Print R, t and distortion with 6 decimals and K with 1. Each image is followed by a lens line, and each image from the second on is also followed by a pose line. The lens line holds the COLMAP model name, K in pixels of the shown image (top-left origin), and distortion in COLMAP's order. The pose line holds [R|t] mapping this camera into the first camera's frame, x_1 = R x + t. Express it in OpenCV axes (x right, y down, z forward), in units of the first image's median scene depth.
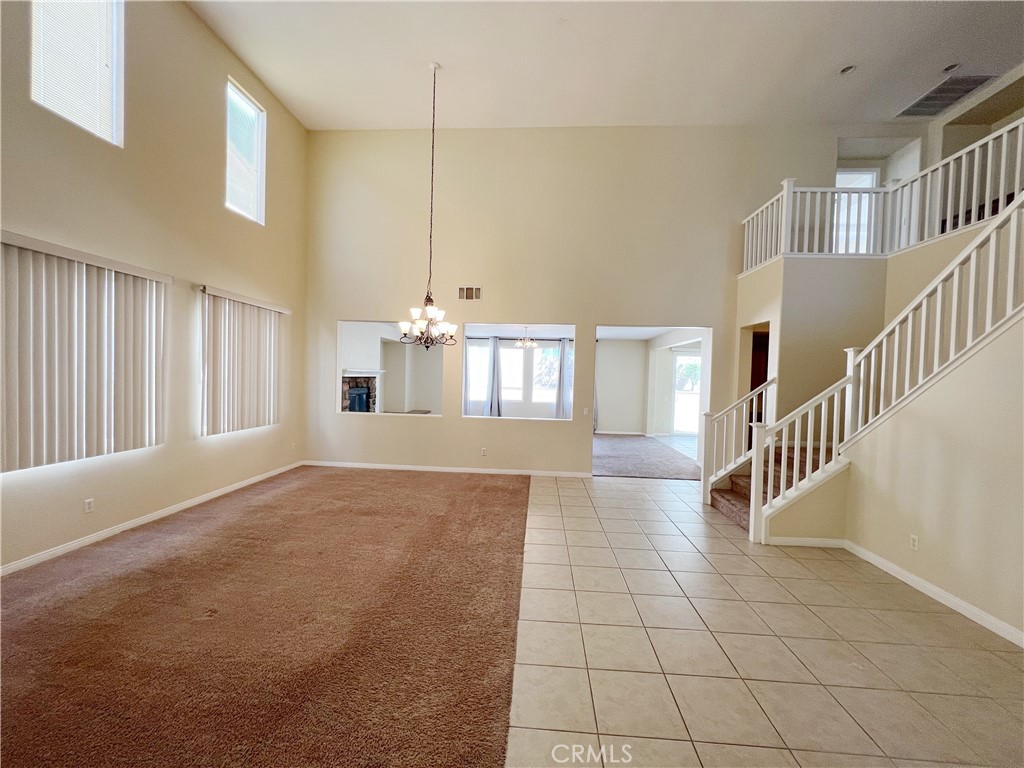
lens RADIAL K [[410.4, 0, 512.0], [0, 410.4, 384.0], [0, 0, 1]] dist [-0.001735, -0.000180]
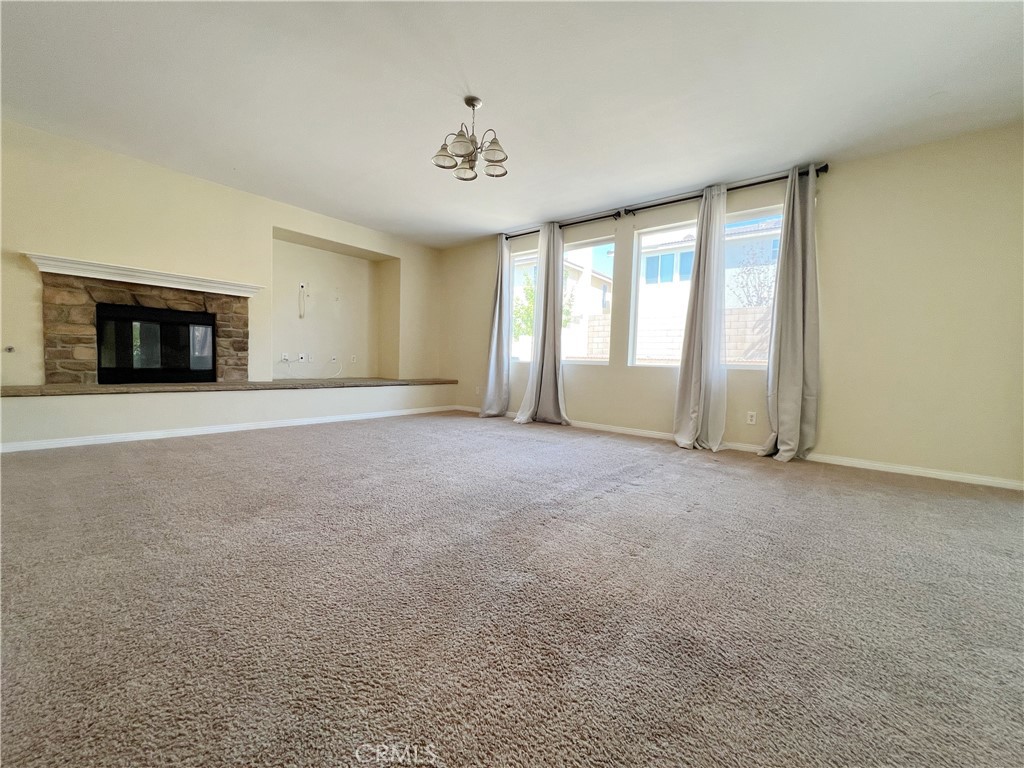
lens RADIAL K [[410.7, 0, 512.0], [0, 410.7, 384.0], [0, 0, 1]] dist [-0.001336, -0.000543]
pose [[0.815768, 0.032343, -0.577475, 0.438323], [-0.023242, 0.999462, 0.023145, 0.125920], [0.577912, -0.005459, 0.816081, 1.325871]]
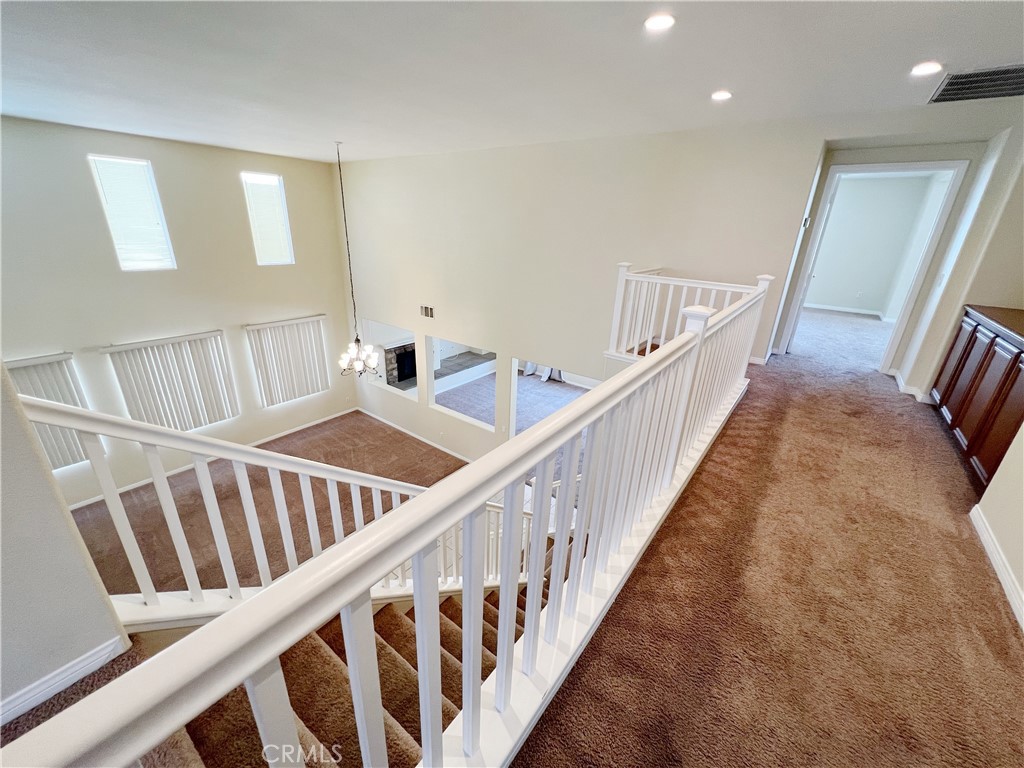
lens RADIAL K [[408.3, 0, 512.0], [0, 408.3, 384.0], [0, 0, 1]] dist [-0.000553, 0.000010]
pose [[0.836156, 0.201598, -0.510100, 0.924994], [-0.025130, 0.943108, 0.331535, -0.523670], [0.547916, -0.264395, 0.793652, 0.185349]]
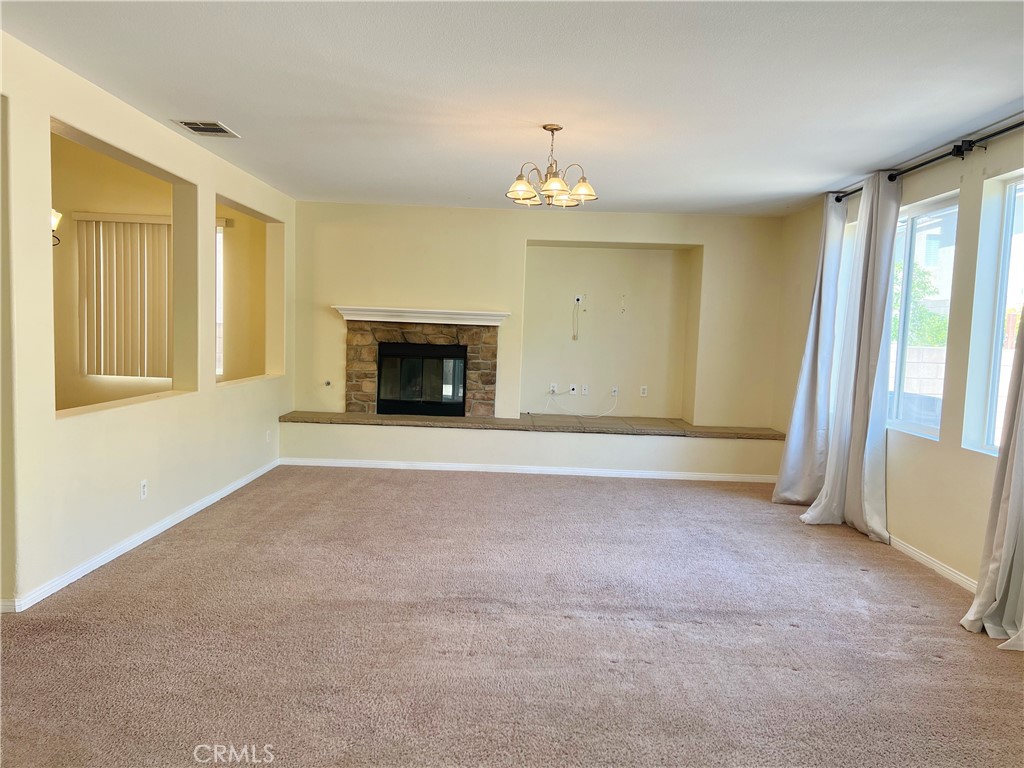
lens RADIAL K [[763.9, 0, 512.0], [0, 763.9, 384.0], [0, 0, 1]] dist [0.074704, -0.073843]
pose [[0.065699, 0.048642, -0.996653, 0.964495], [-0.054631, 0.997488, 0.045081, 0.015499], [0.996343, 0.051486, 0.068191, 1.661410]]
